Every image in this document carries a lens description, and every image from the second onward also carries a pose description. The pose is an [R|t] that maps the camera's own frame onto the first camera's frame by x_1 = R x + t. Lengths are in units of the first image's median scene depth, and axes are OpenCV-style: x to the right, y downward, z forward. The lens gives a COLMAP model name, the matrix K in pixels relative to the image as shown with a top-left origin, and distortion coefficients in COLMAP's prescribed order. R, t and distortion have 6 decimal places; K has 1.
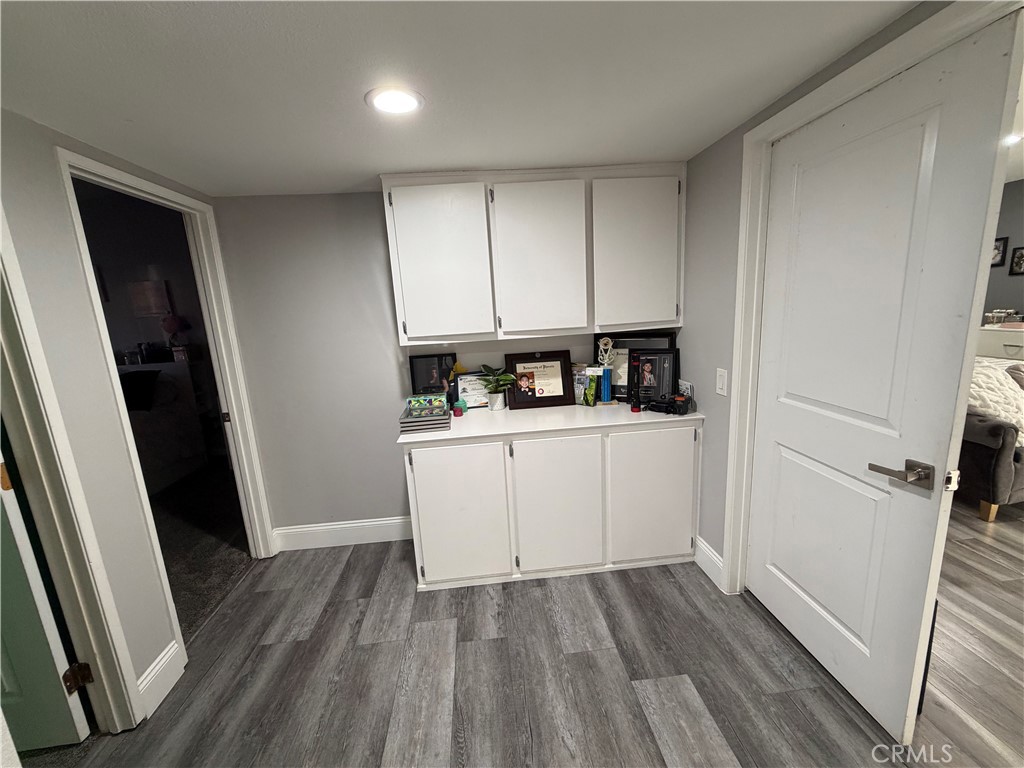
lens RADIAL K [[408.8, 0, 516.0], [0, 408.8, 383.1], [0, 0, 1]] dist [-0.000269, 0.000595]
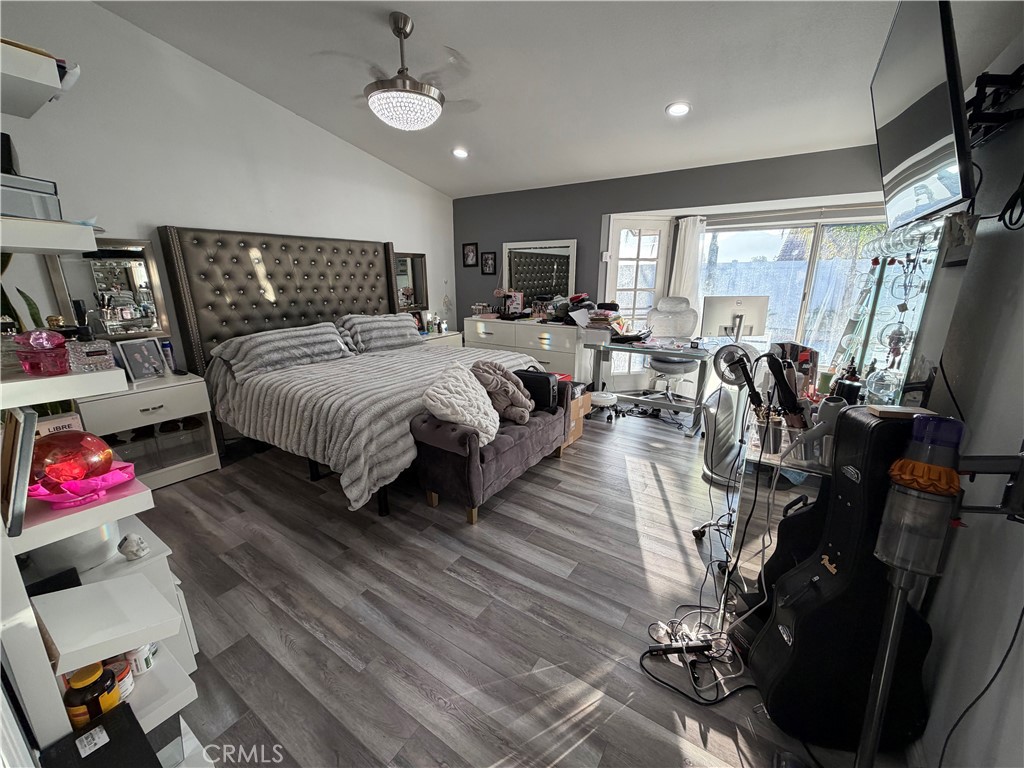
lens RADIAL K [[408.8, 0, 515.1], [0, 408.8, 382.9], [0, 0, 1]] dist [-0.000269, 0.000595]
pose [[0.625085, -0.154980, 0.765016, 0.504643], [0.123516, 0.987381, 0.099105, -0.093123], [-0.770722, 0.032543, 0.636340, 0.269379]]
